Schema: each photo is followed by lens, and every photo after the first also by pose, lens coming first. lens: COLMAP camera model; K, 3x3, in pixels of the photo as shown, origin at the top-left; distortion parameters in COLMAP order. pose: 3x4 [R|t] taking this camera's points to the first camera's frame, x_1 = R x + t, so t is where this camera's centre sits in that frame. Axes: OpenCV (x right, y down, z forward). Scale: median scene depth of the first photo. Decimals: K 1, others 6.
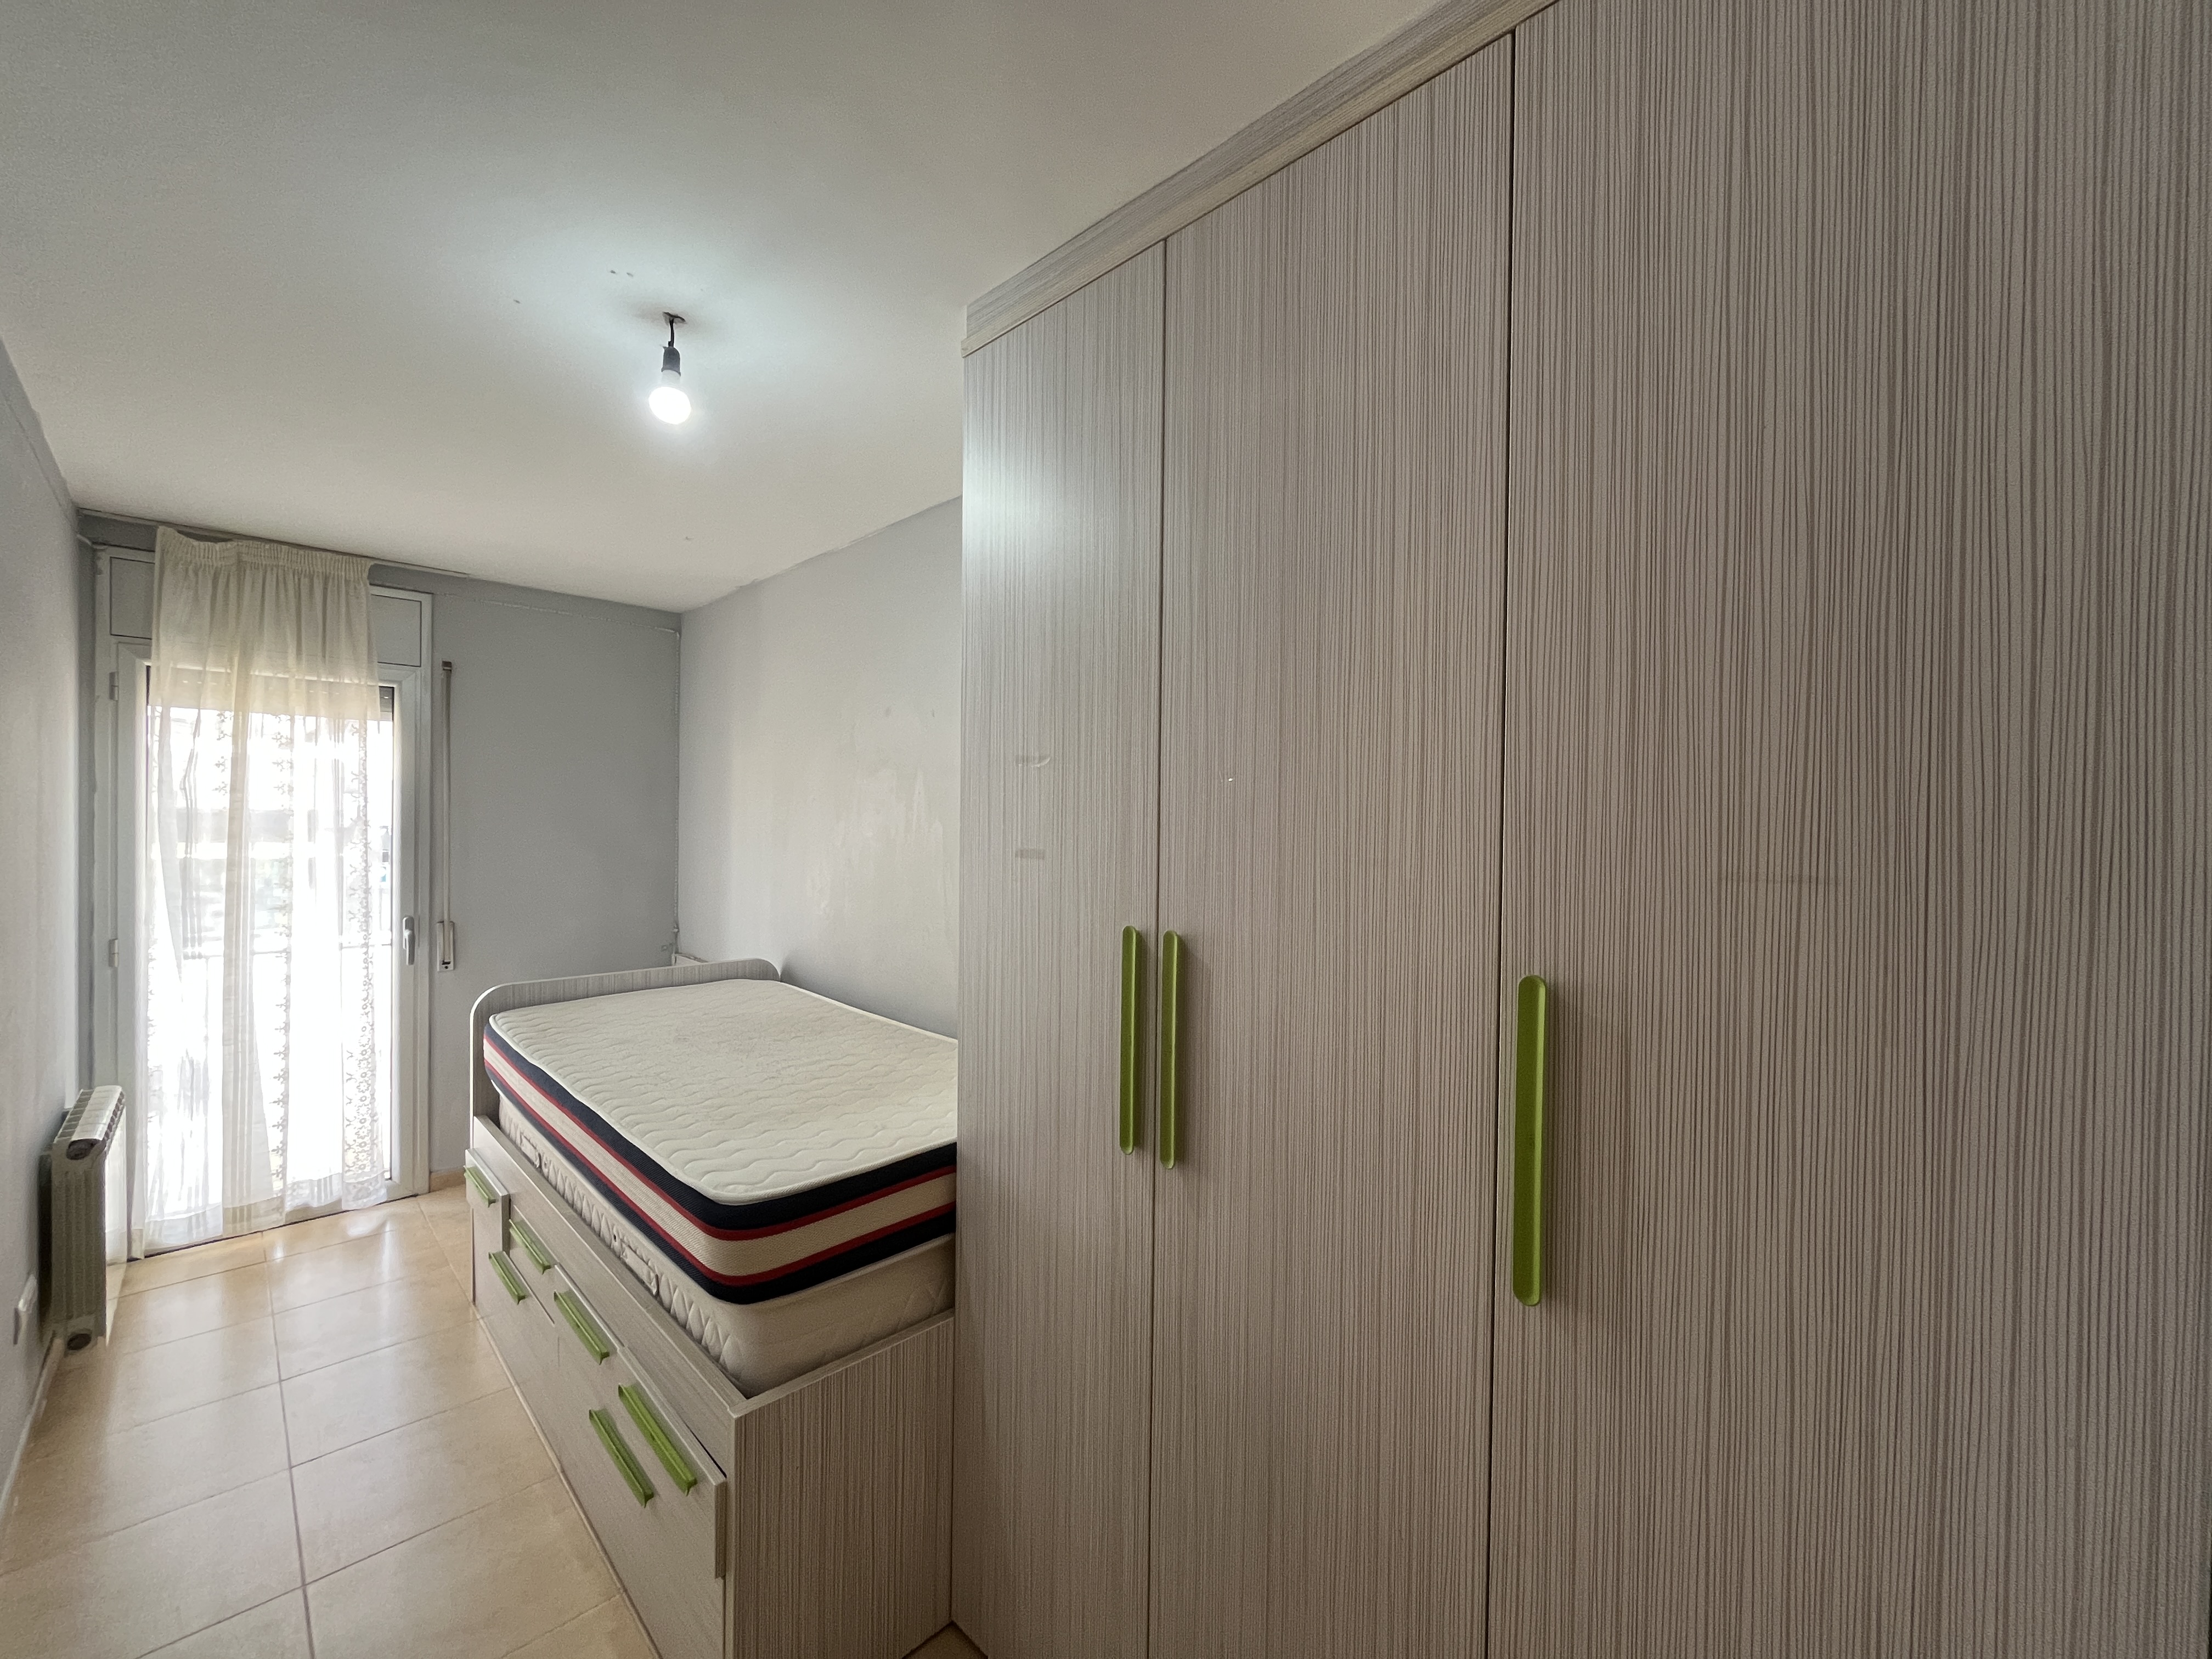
lens RADIAL K [[894.7, 0, 1094.7], [0, 894.7, 832.8], [0, 0, 1]] dist [-0.003568, -0.000294]
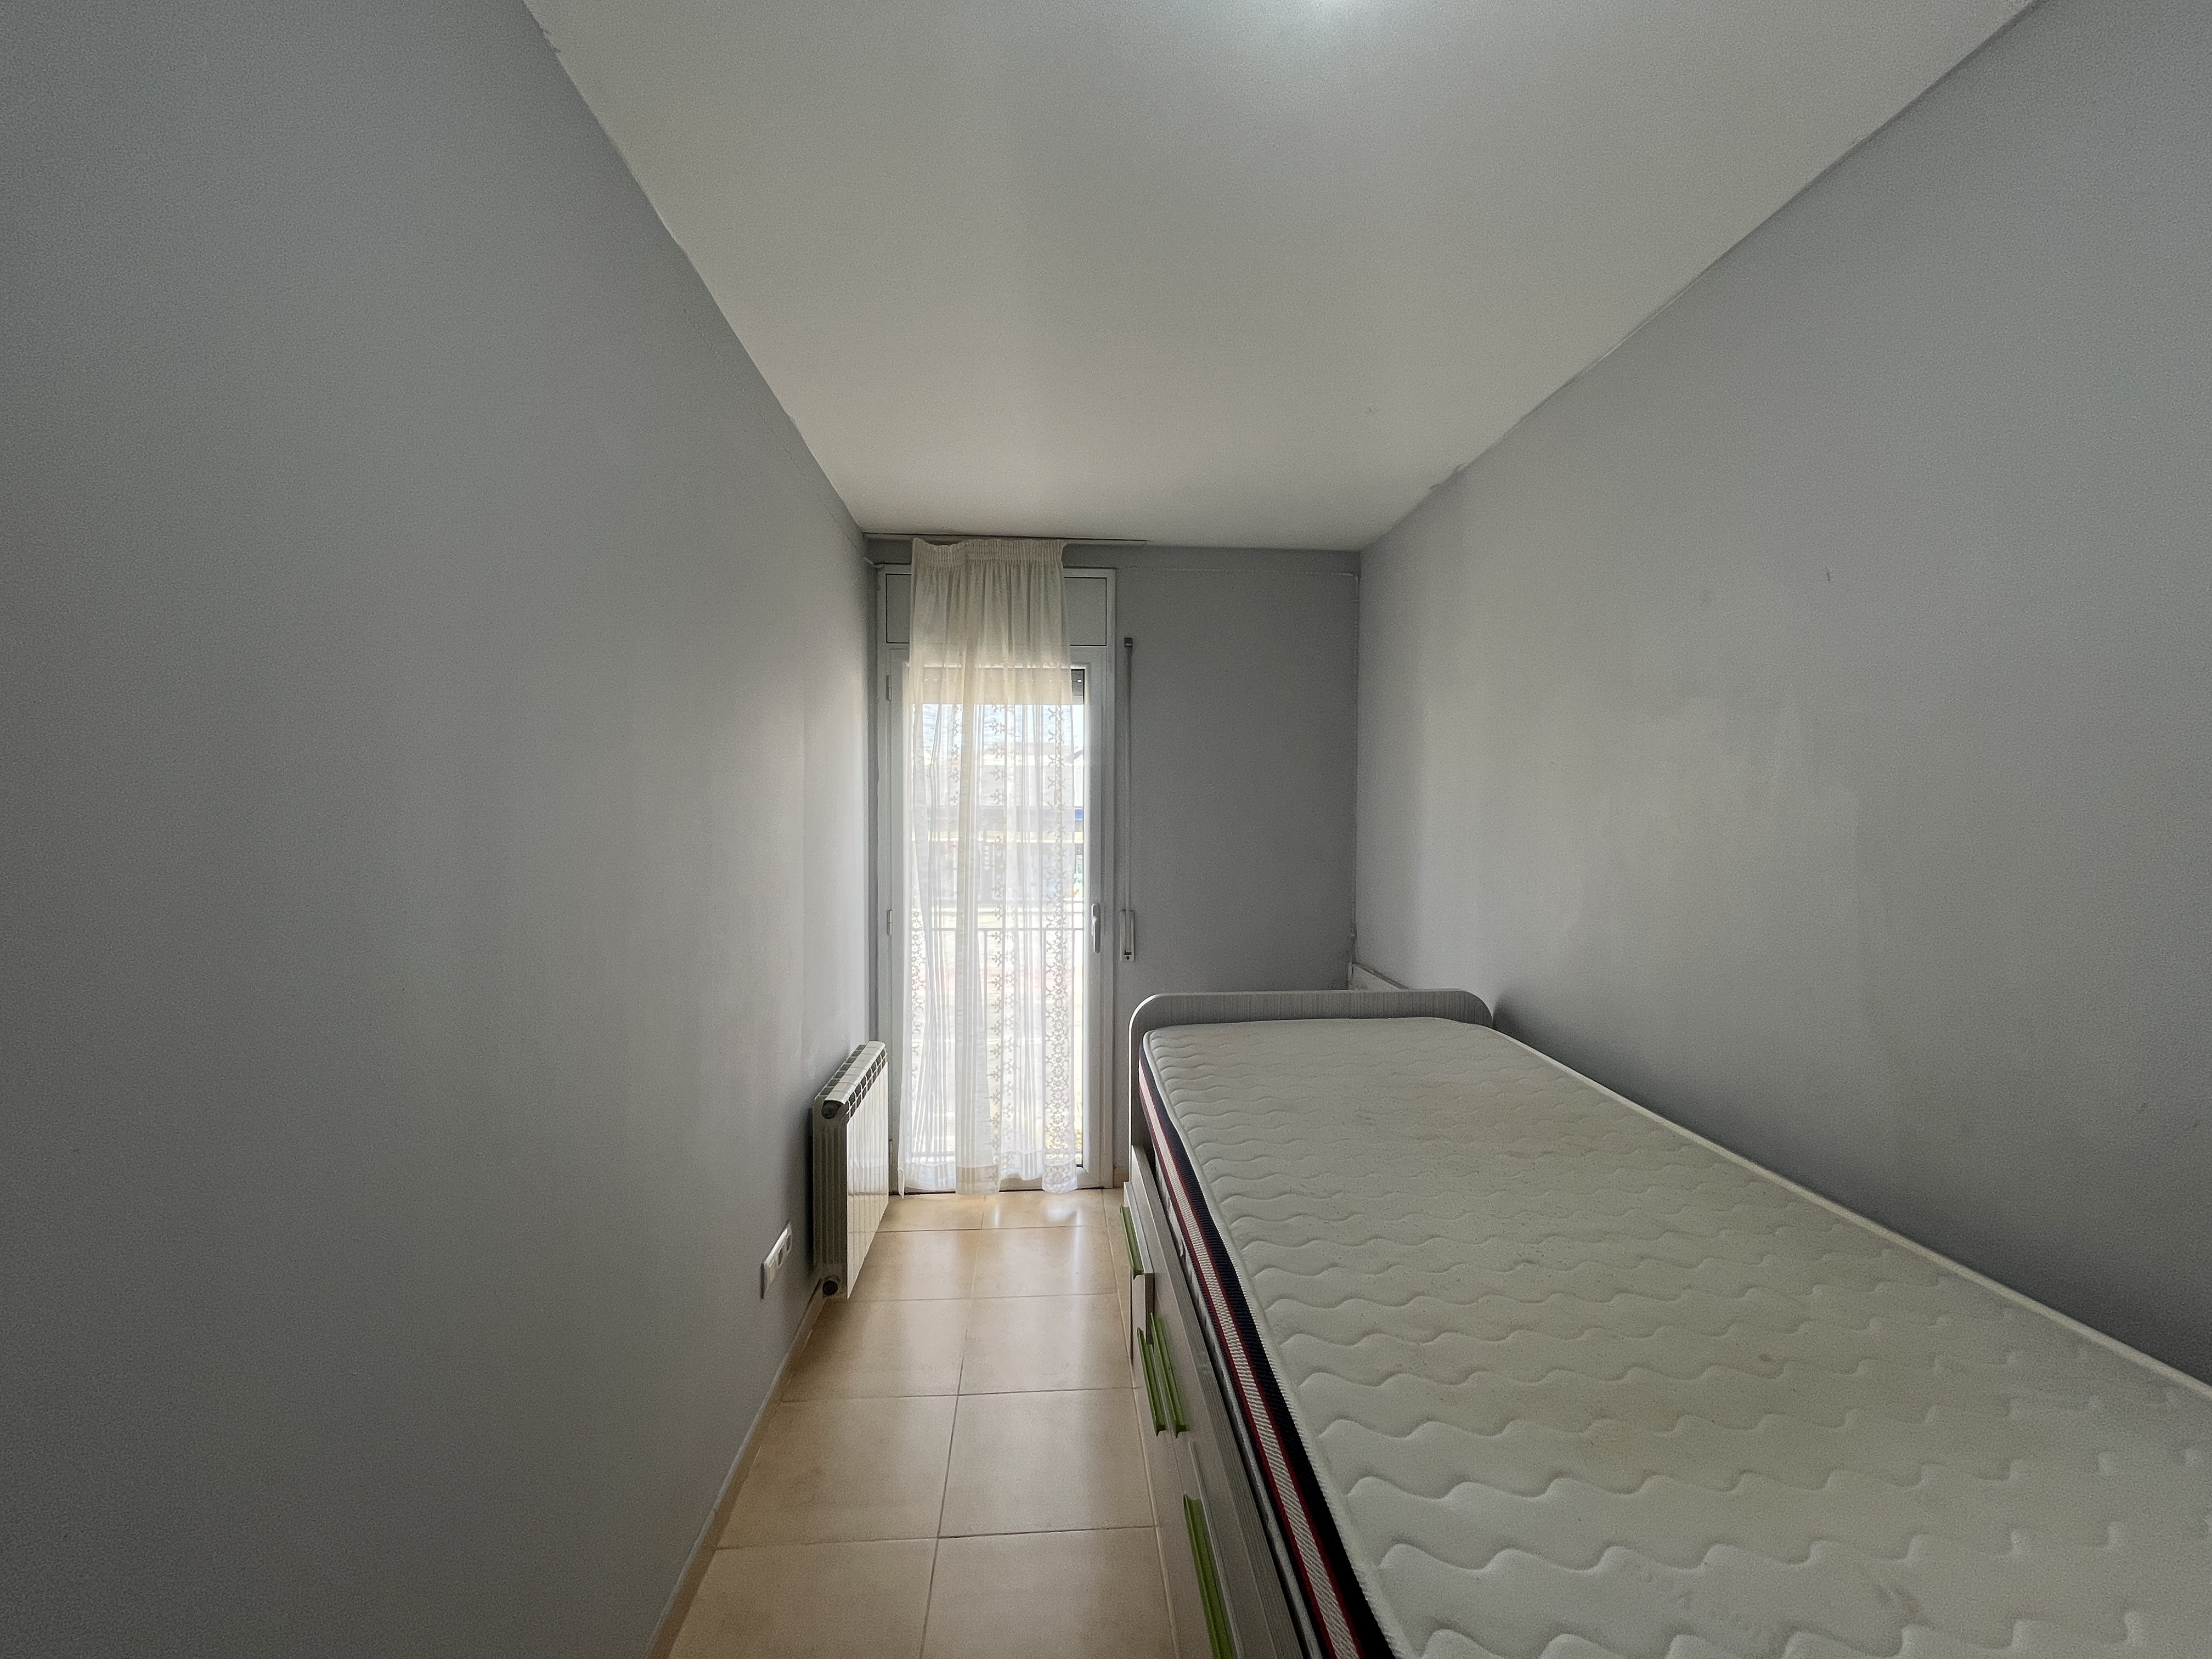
lens RADIAL K [[894.7, 0, 1103.8], [0, 894.7, 828.5], [0, 0, 1]] dist [-0.003568, -0.000294]
pose [[0.759020, 0.003433, -0.651058, -0.136589], [-0.001134, 0.999992, 0.003950, 0.009230], [0.651066, -0.002260, 0.759018, 0.286681]]
